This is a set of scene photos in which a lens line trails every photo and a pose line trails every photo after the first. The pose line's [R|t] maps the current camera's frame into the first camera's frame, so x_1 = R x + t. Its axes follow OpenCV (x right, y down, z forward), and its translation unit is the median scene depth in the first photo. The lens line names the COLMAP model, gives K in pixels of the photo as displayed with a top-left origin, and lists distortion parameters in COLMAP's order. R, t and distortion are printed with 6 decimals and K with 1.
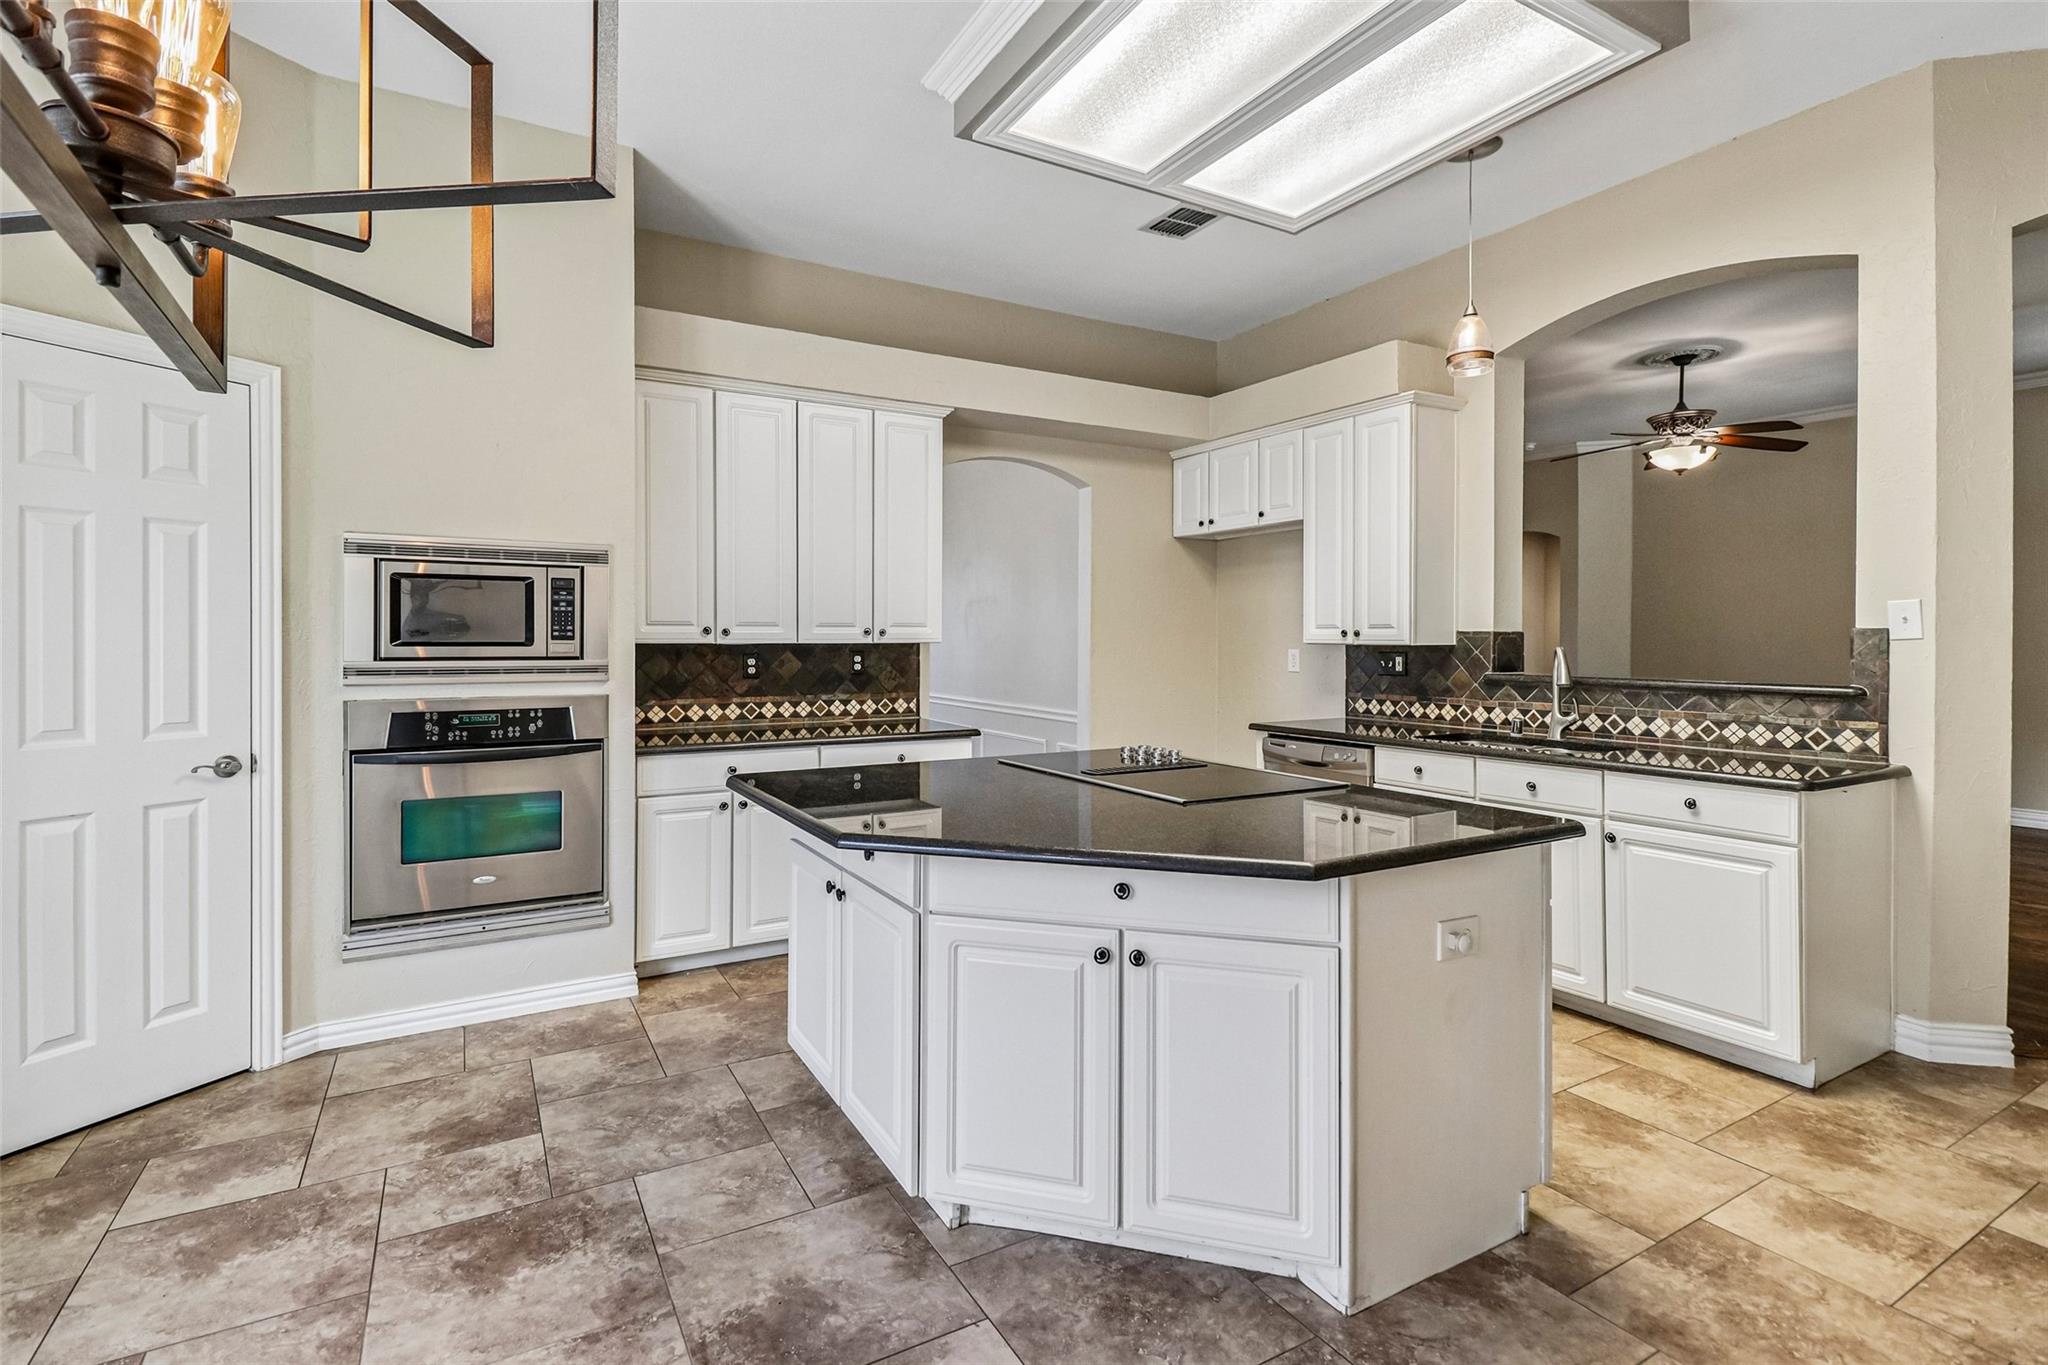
lens RADIAL K [[946.1, 0, 999.3], [0, 946.1, 644.8], [0, 0, 1]] dist [0.016939, -0.011551]
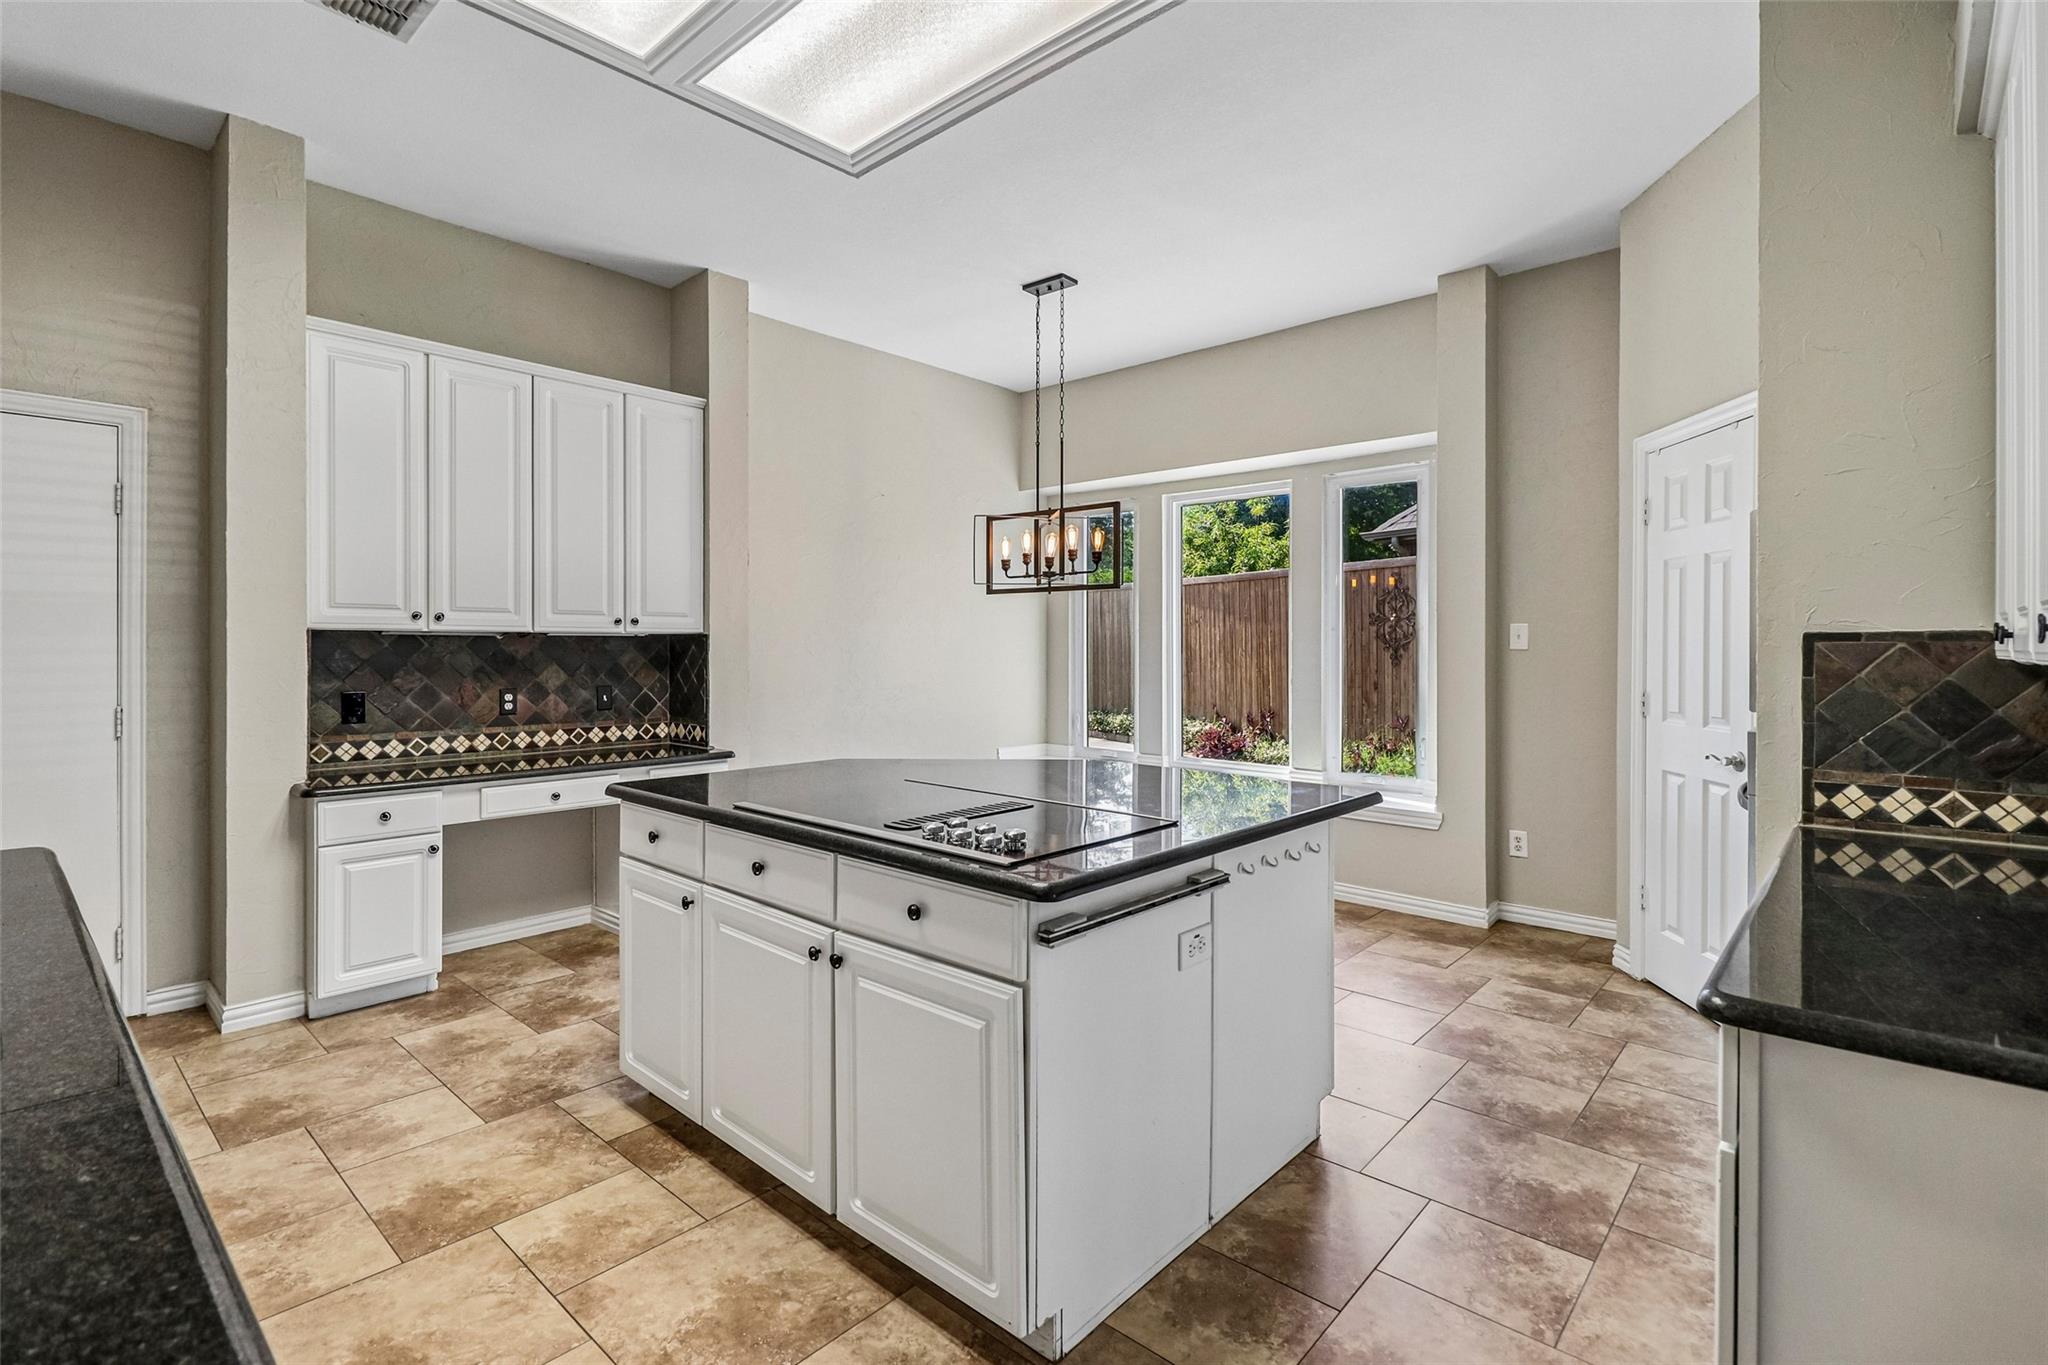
lens RADIAL K [[966.5, 0, 997.1], [0, 966.5, 639.9], [0, 0, 1]] dist [0.001881, -0.000769]
pose [[-0.950332, -0.005543, -0.311189, 0.267573], [-0.006098, 0.999981, 0.000810, -0.009419], [0.311179, 0.002668, -0.950348, 1.255850]]
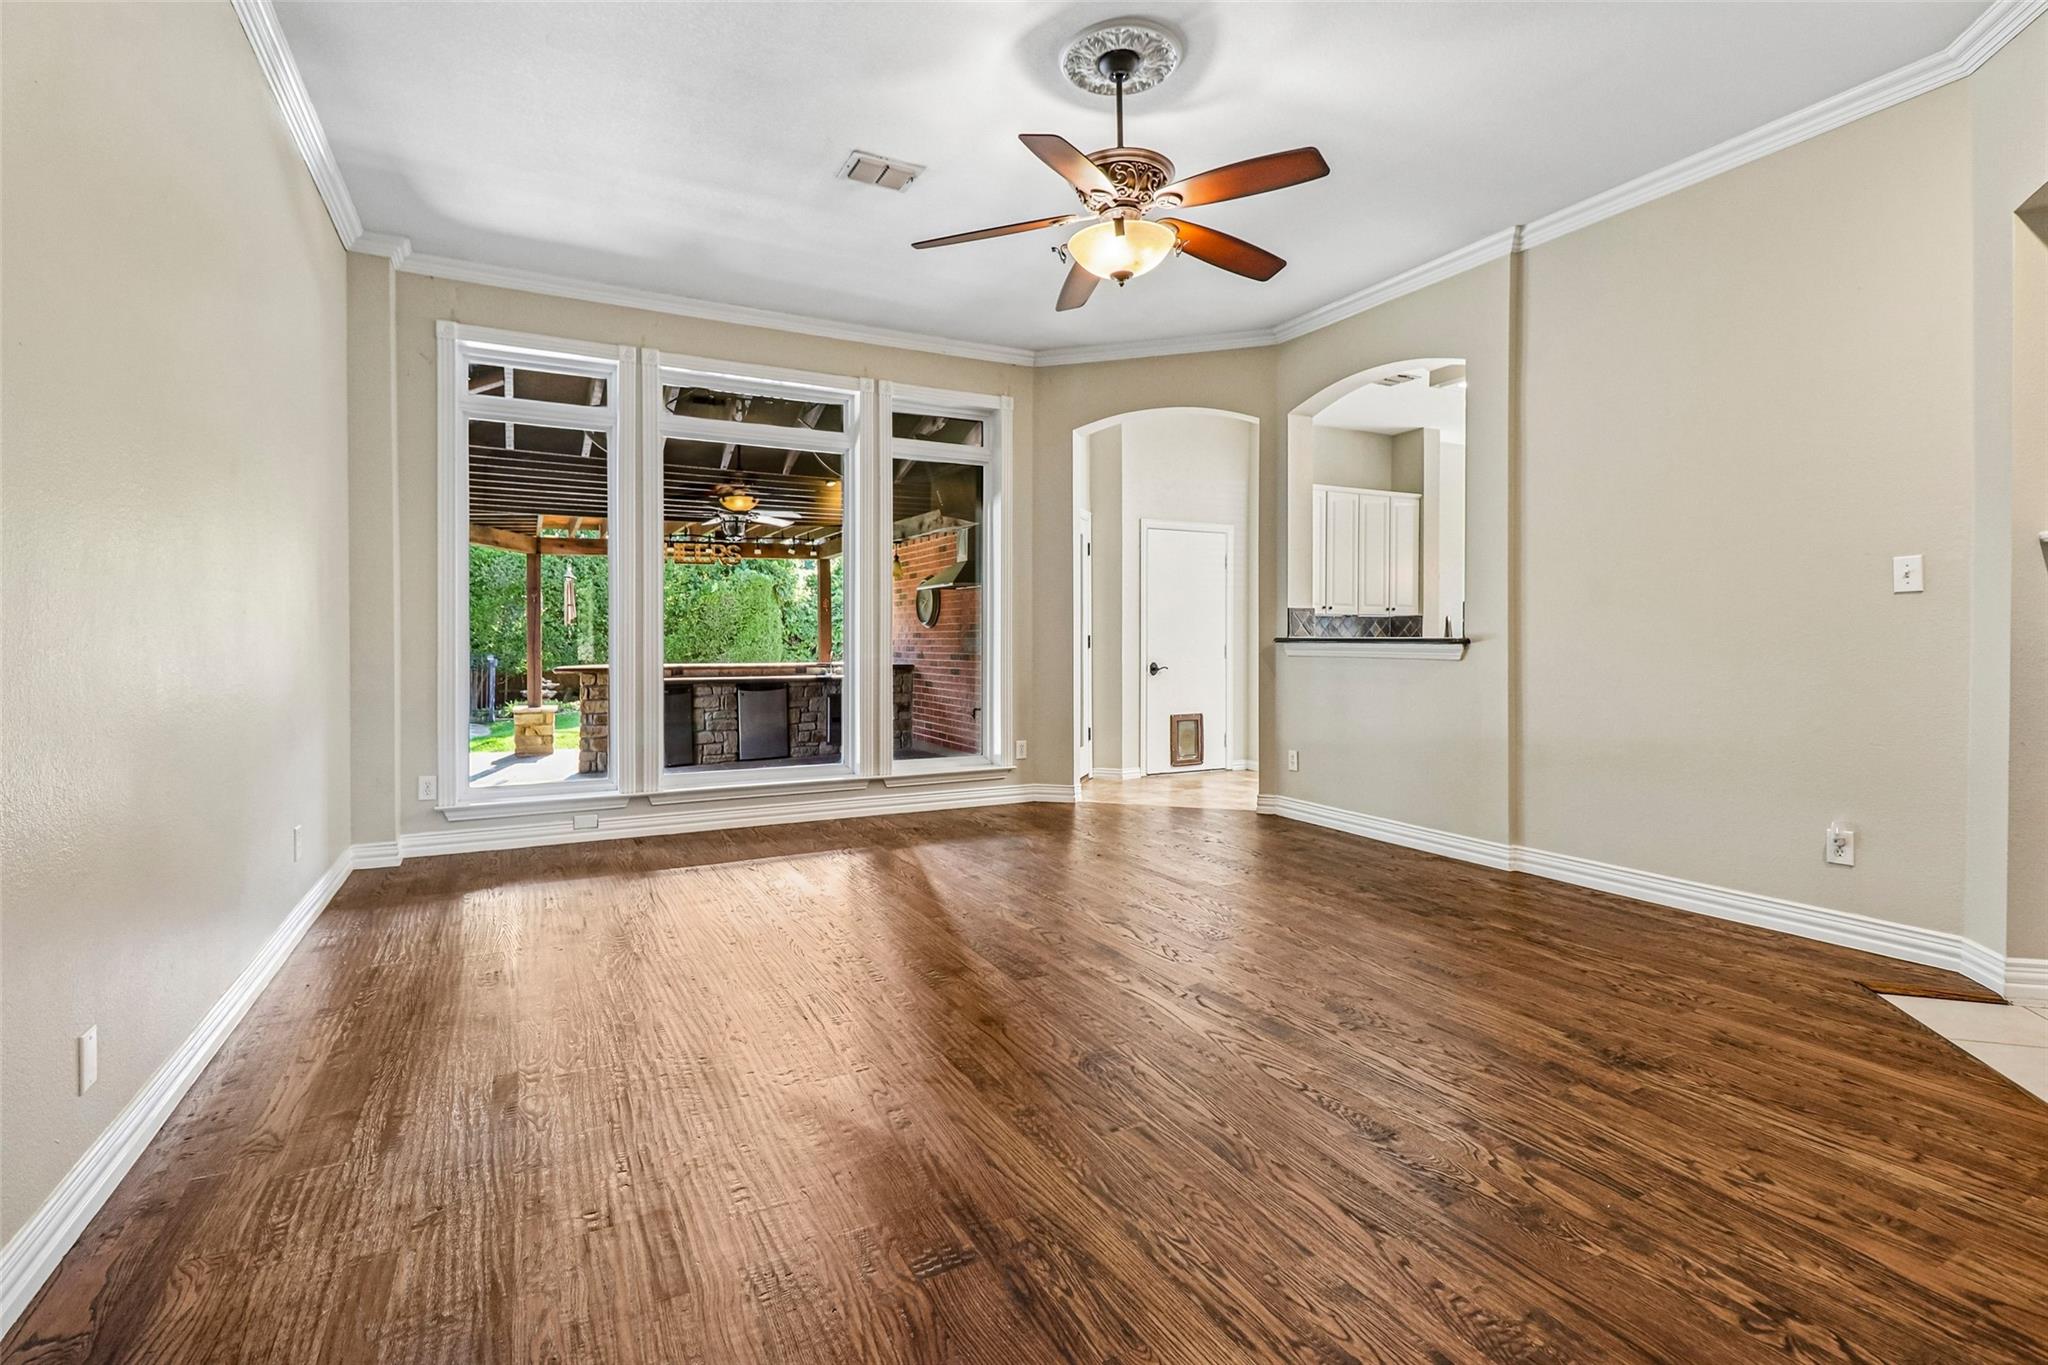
lens RADIAL K [[958.8, 0, 1021.3], [0, 958.8, 645.4], [0, 0, 1]] dist [0.004327, -0.010570]
pose [[-0.999514, -0.003430, 0.030998, 1.024044], [-0.003125, 0.999946, 0.009893, 0.030671], [-0.031030, 0.009791, -0.999470, 2.205177]]
